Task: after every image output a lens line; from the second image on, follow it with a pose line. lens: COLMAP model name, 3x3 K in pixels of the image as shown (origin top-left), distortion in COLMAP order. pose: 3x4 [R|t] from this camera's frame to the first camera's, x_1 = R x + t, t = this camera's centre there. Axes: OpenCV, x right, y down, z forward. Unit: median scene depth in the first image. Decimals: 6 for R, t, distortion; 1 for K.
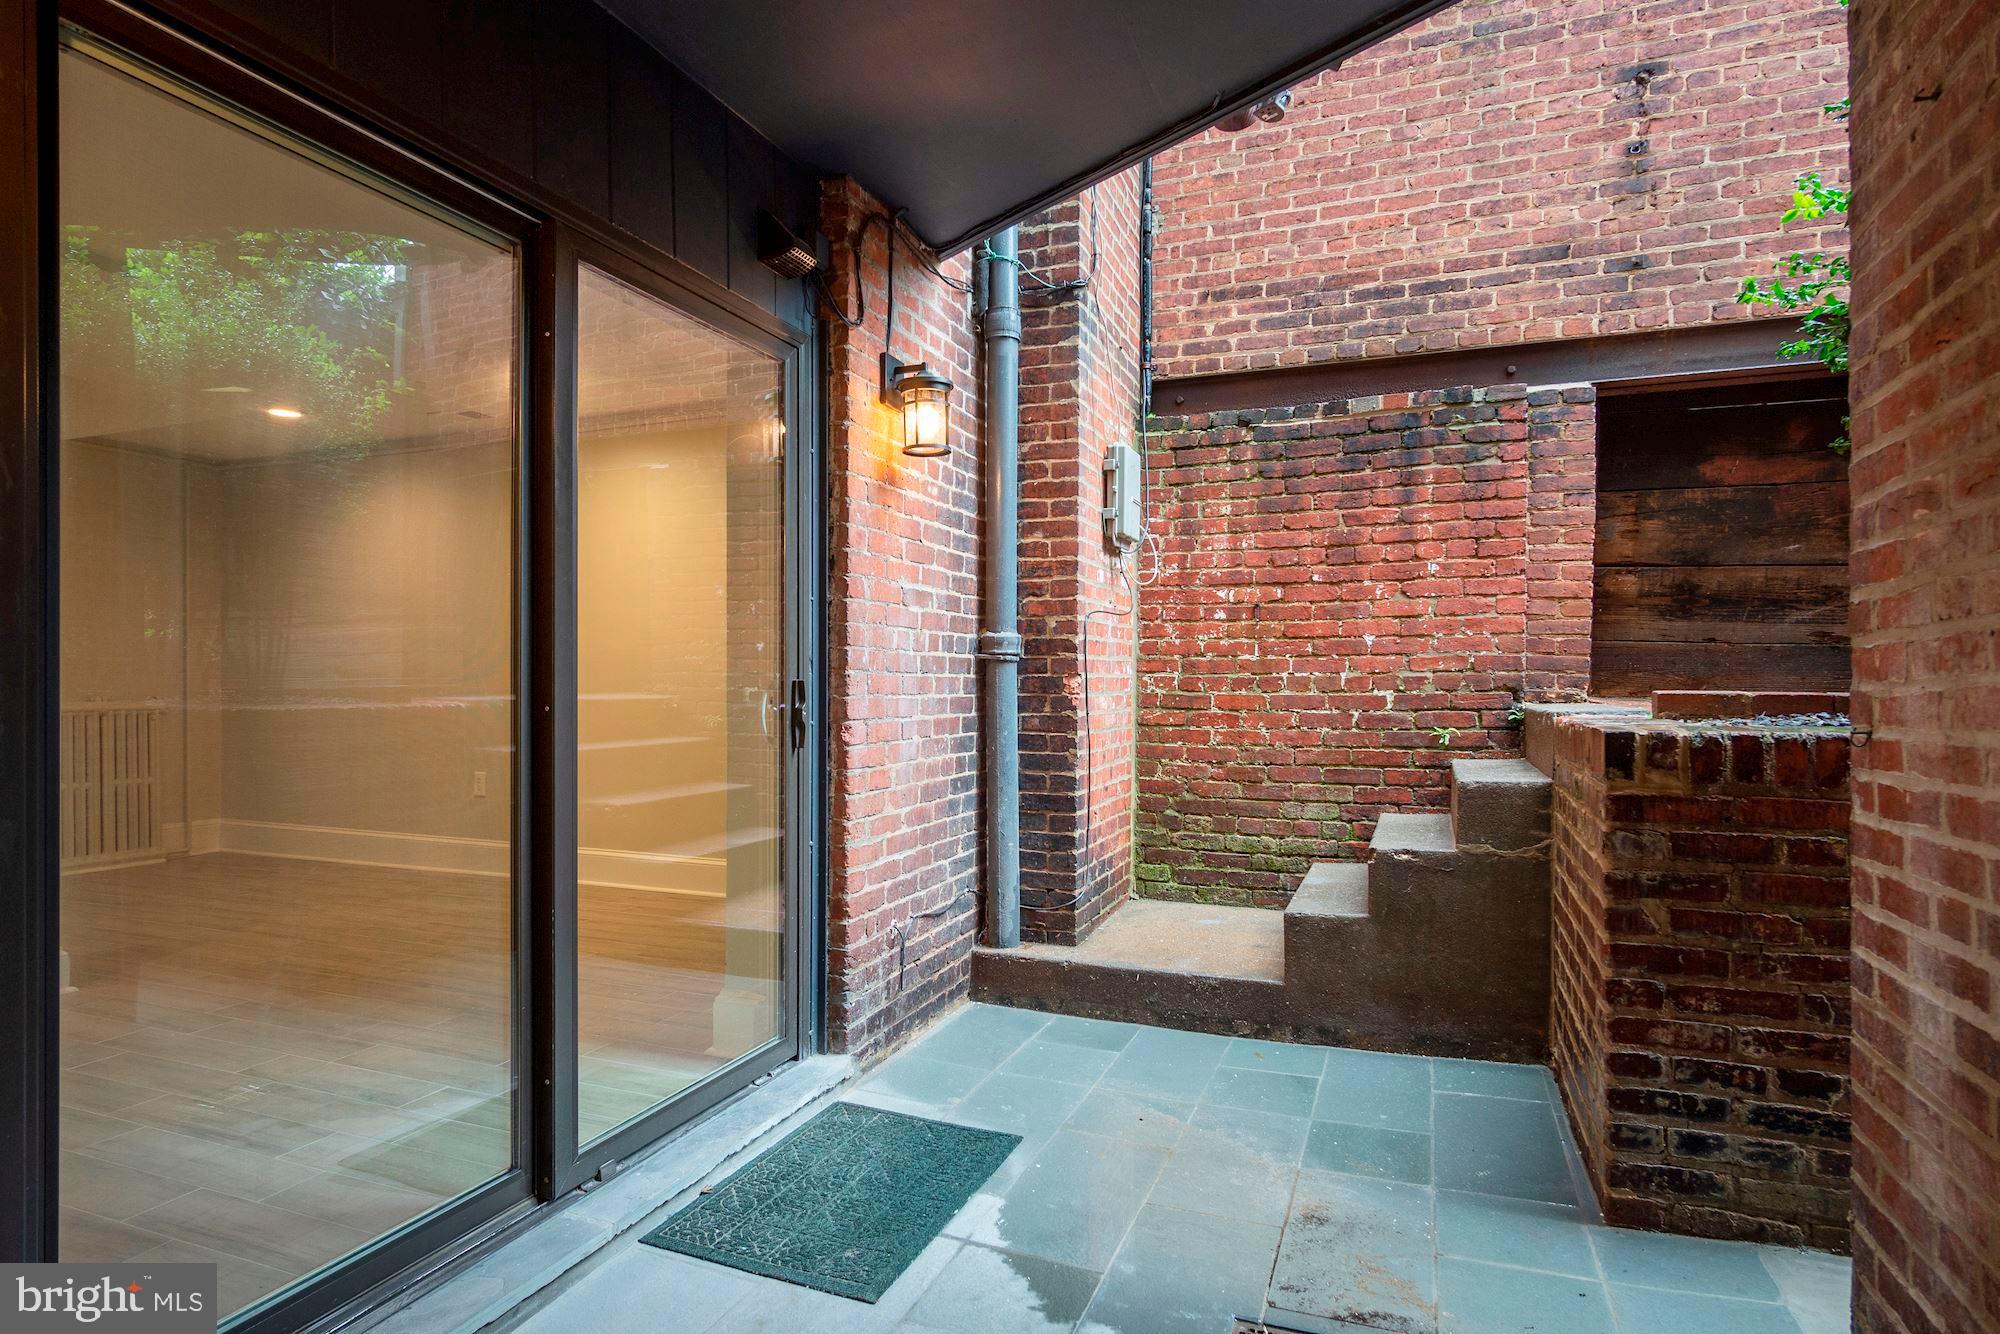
lens RADIAL K [[1054.8, 0, 1000.0], [0, 1054.8, 667.0], [0, 0, 1]] dist [-0.001373, 0.000280]
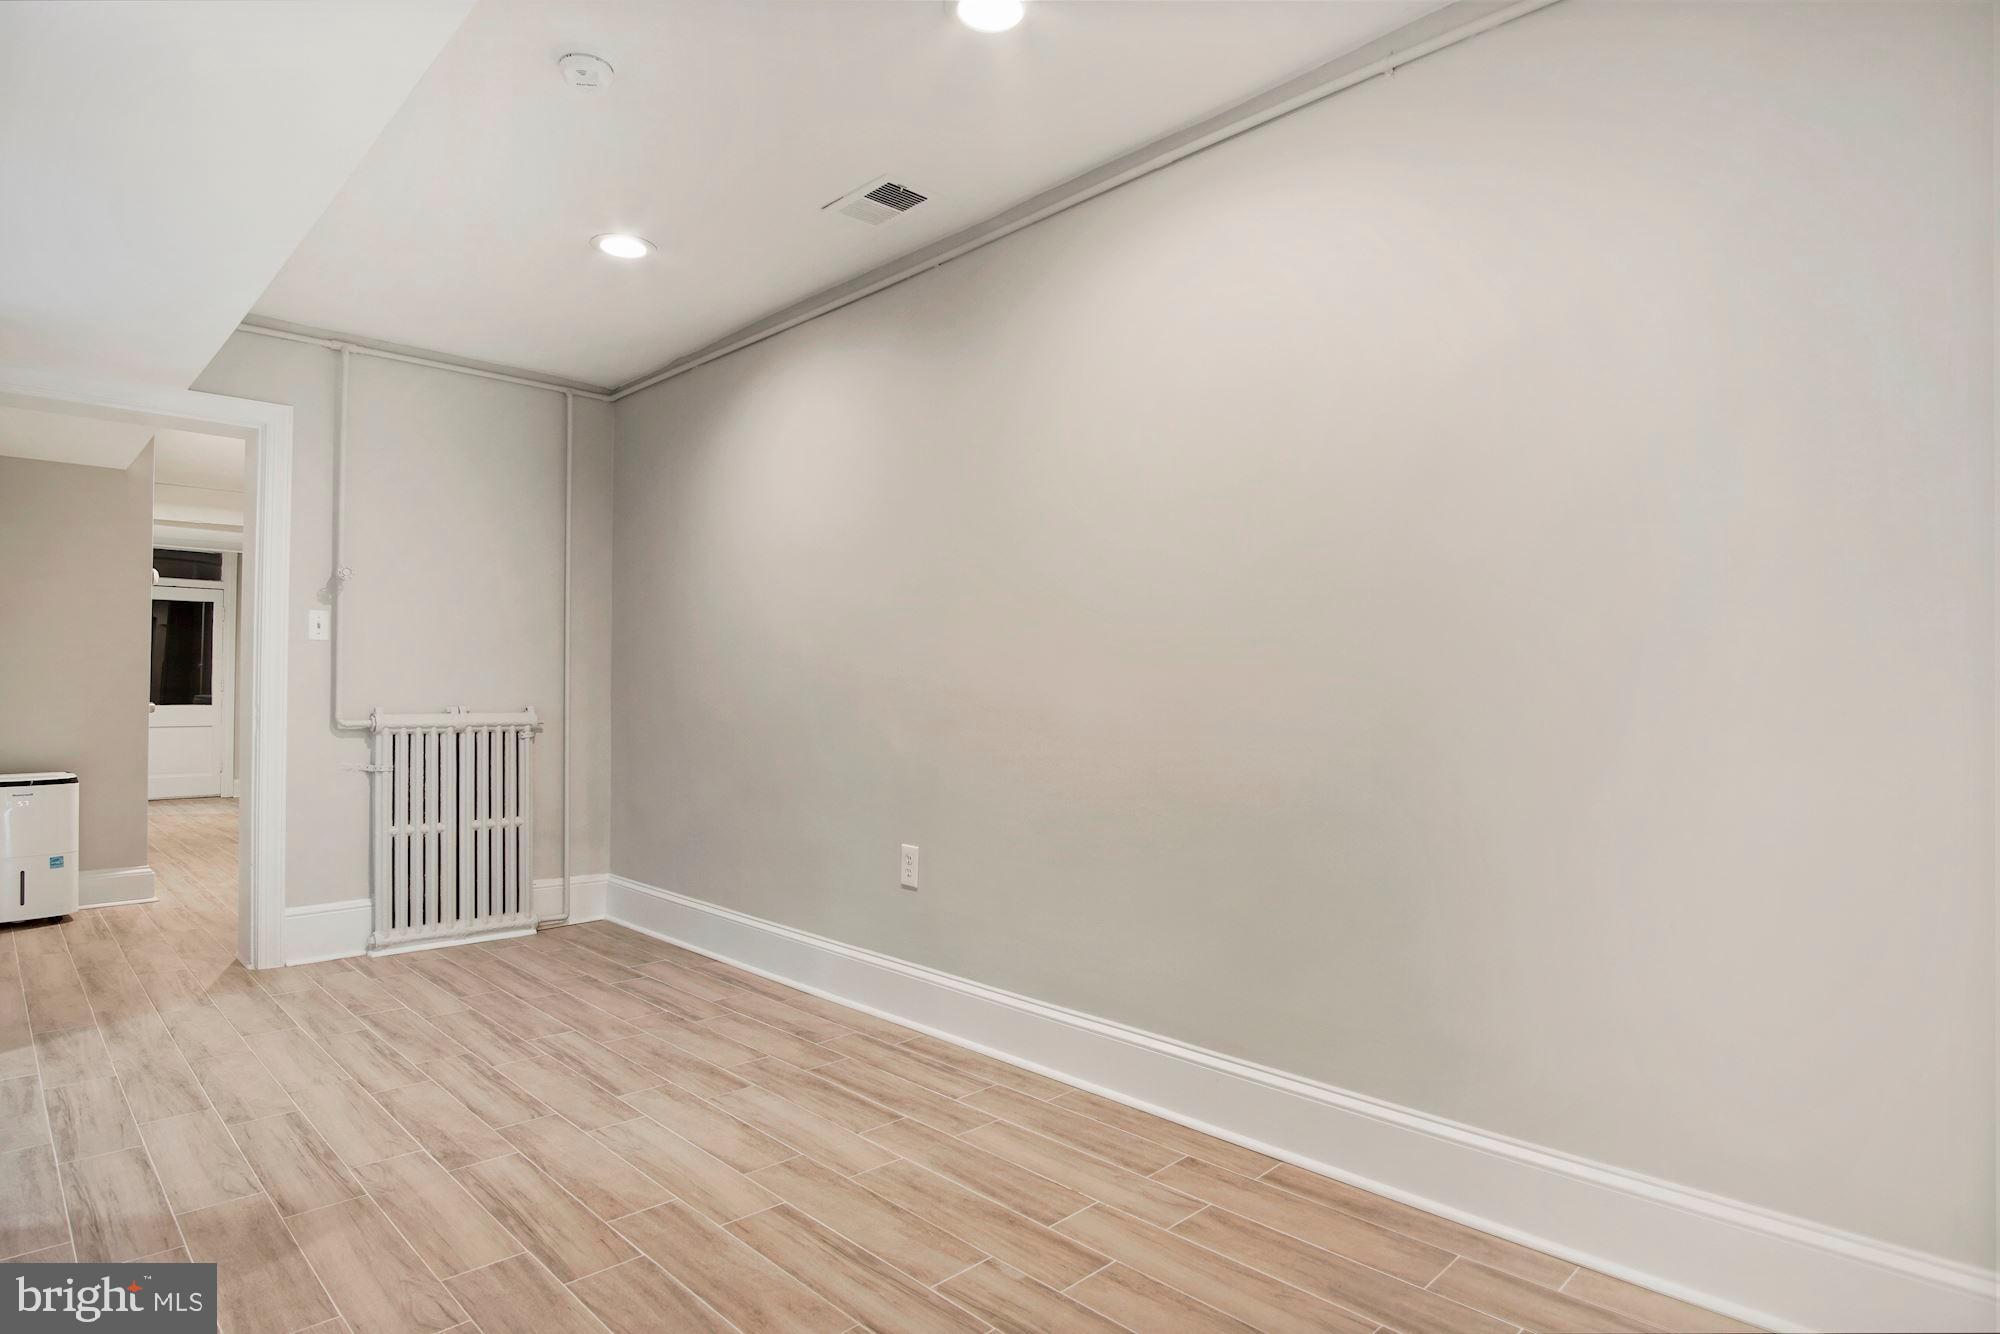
lens RADIAL K [[1103.0, 0, 991.3], [0, 1103.0, 665.6], [0, 0, 1]] dist [-0.003023, 0.008455]
pose [[0.909726, -0.004533, -0.415184, -0.351517], [-0.000543, 0.999927, -0.012106, 0.015440], [0.415209, 0.011239, 0.909657, 0.817174]]
